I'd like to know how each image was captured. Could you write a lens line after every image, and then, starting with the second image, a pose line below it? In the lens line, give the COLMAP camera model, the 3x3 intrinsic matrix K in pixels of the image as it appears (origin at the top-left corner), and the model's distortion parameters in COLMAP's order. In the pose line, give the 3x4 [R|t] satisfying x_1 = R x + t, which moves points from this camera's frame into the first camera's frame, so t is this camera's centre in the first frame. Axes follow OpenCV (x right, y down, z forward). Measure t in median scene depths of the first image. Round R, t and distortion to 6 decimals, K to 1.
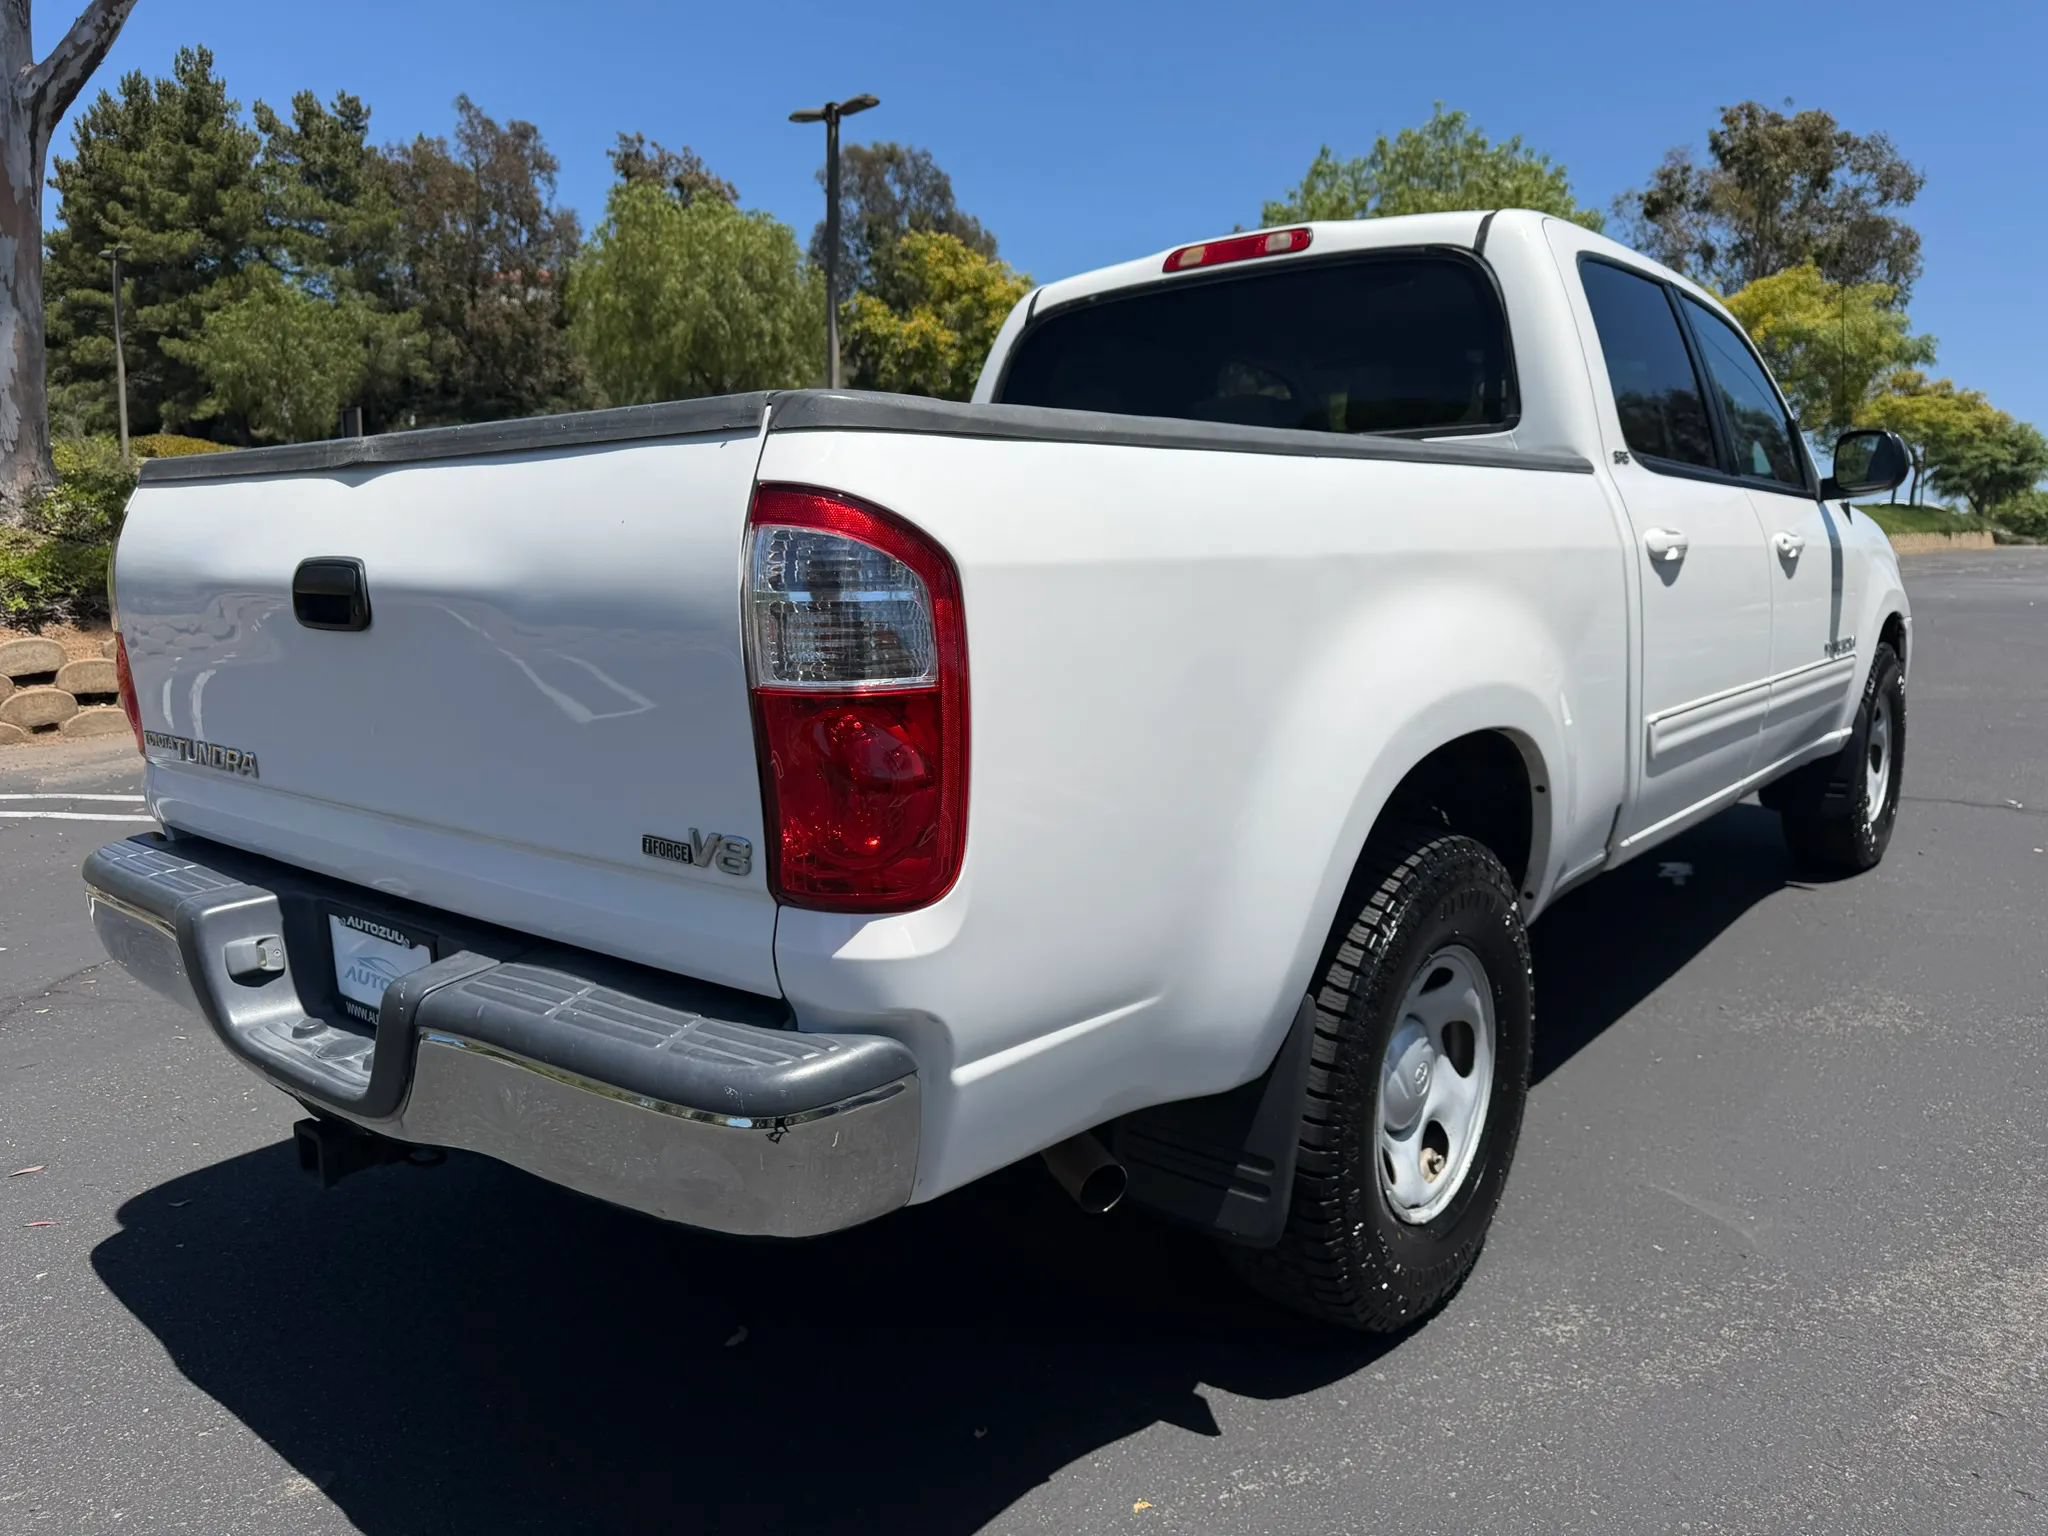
lens RADIAL K [[1496.2, 0, 1042.3], [0, 1496.2, 758.9], [0, 0, 1]] dist [0.026422, -0.040924]
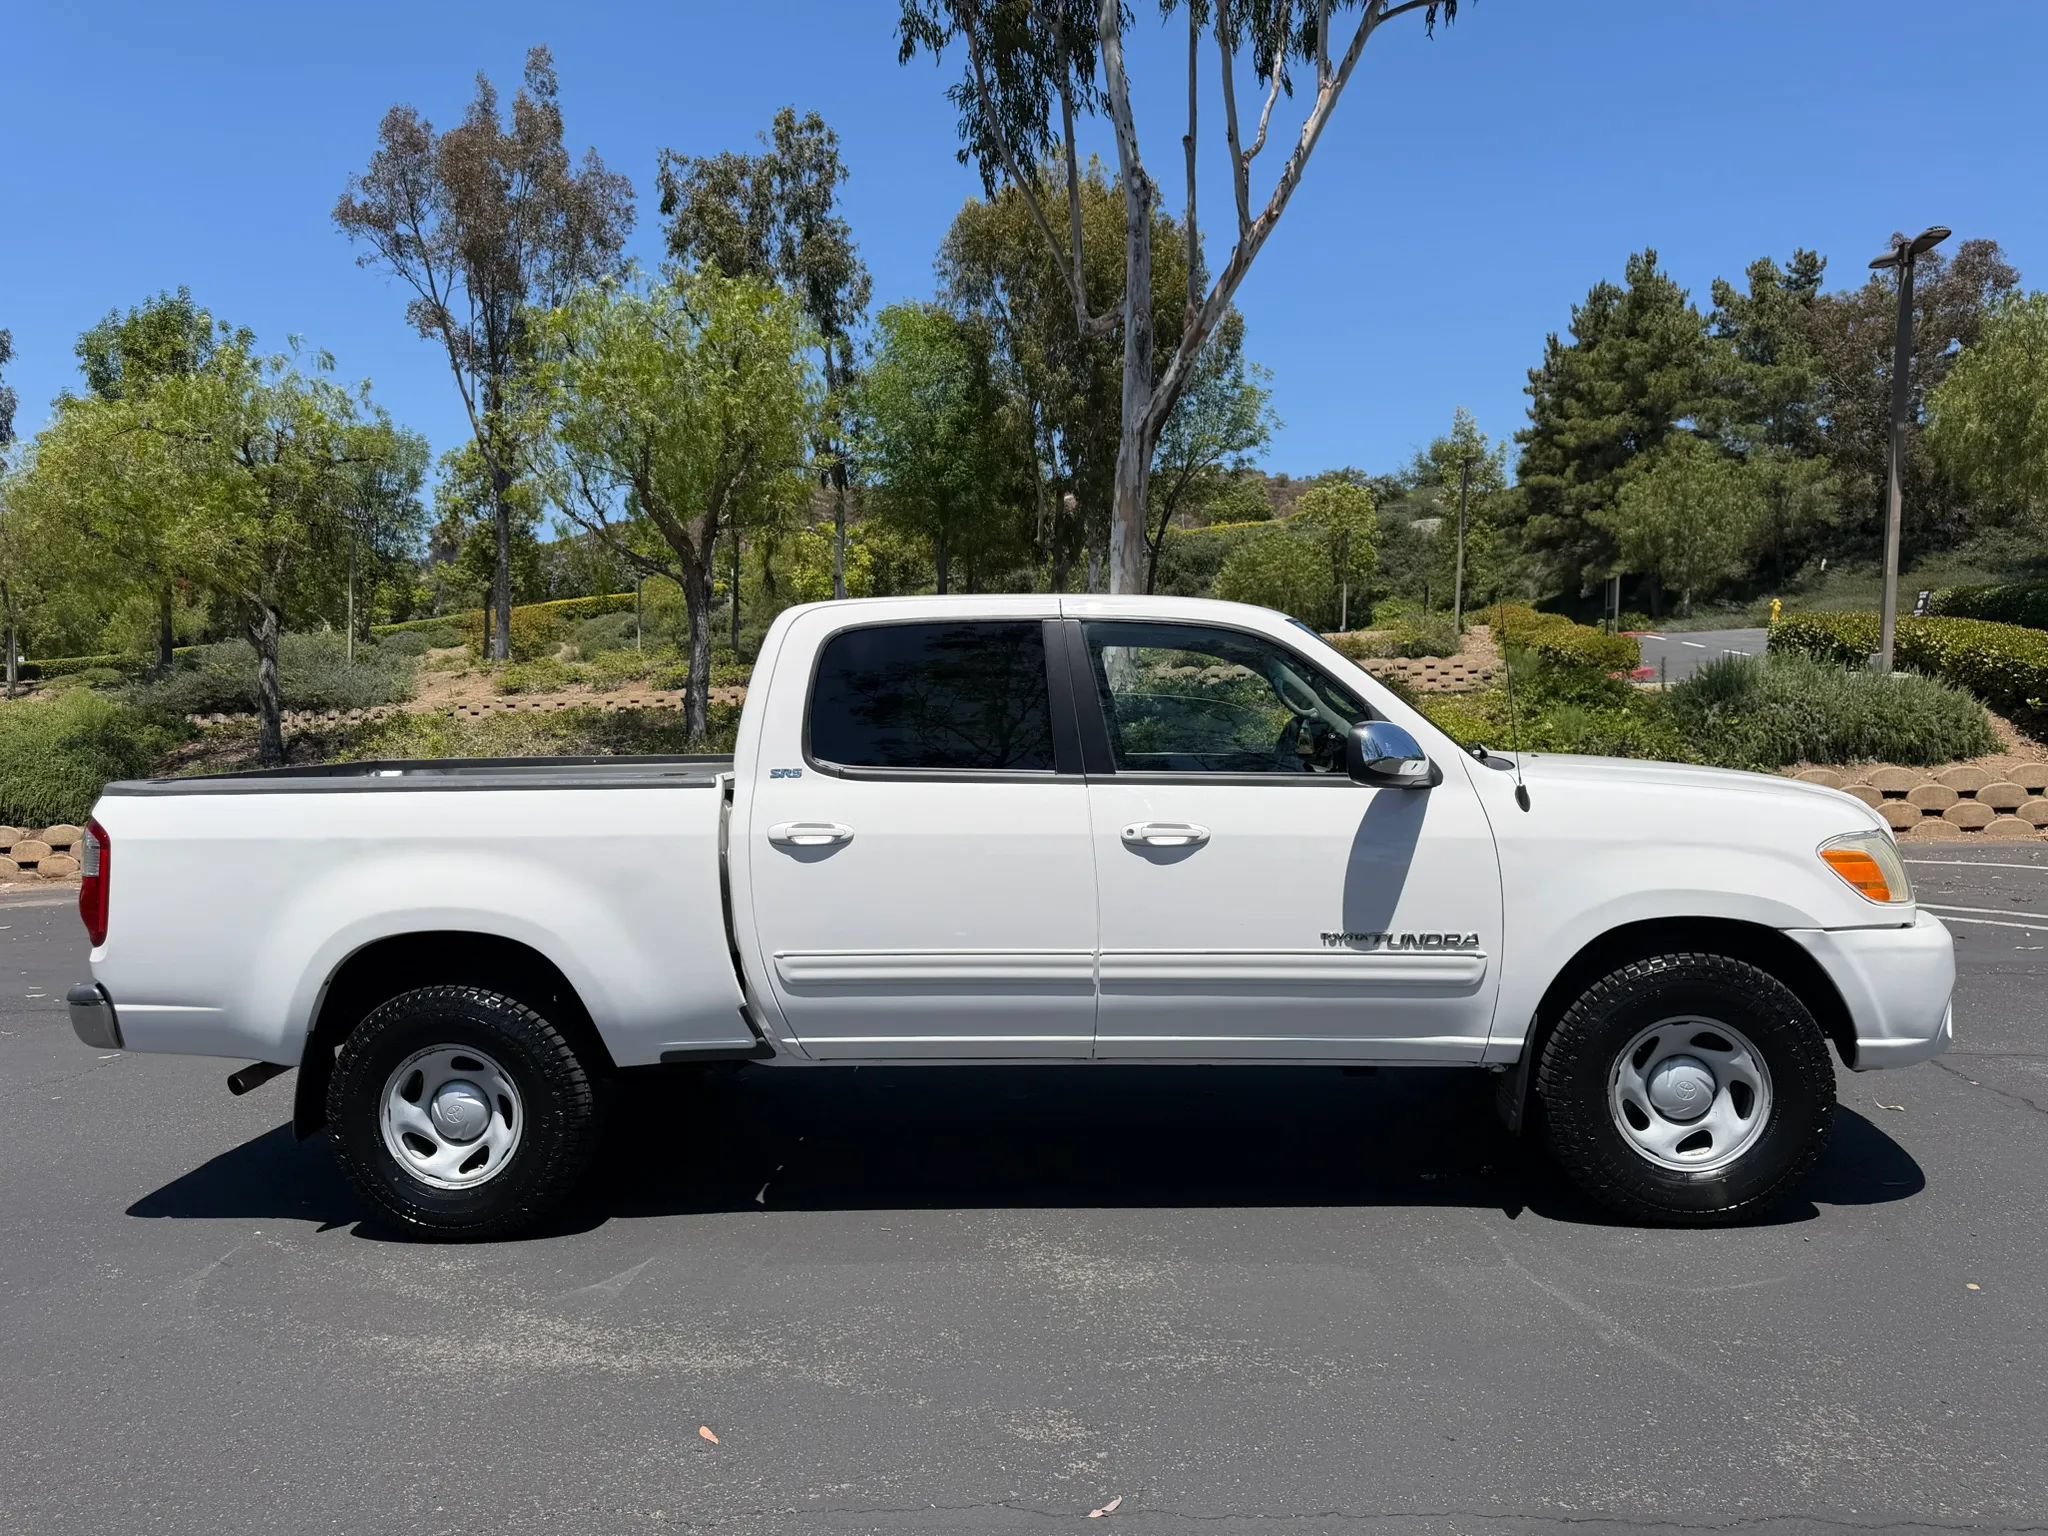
lens RADIAL K [[1496.2, 0, 1021.2], [0, 1496.2, 765.4], [0, 0, 1]] dist [0.026422, -0.040924]
pose [[0.555901, 0.041527, -0.830210, 0.127273], [-0.108327, 0.993853, -0.022822, -0.014755], [0.824160, 0.102621, 0.556983, 0.028695]]
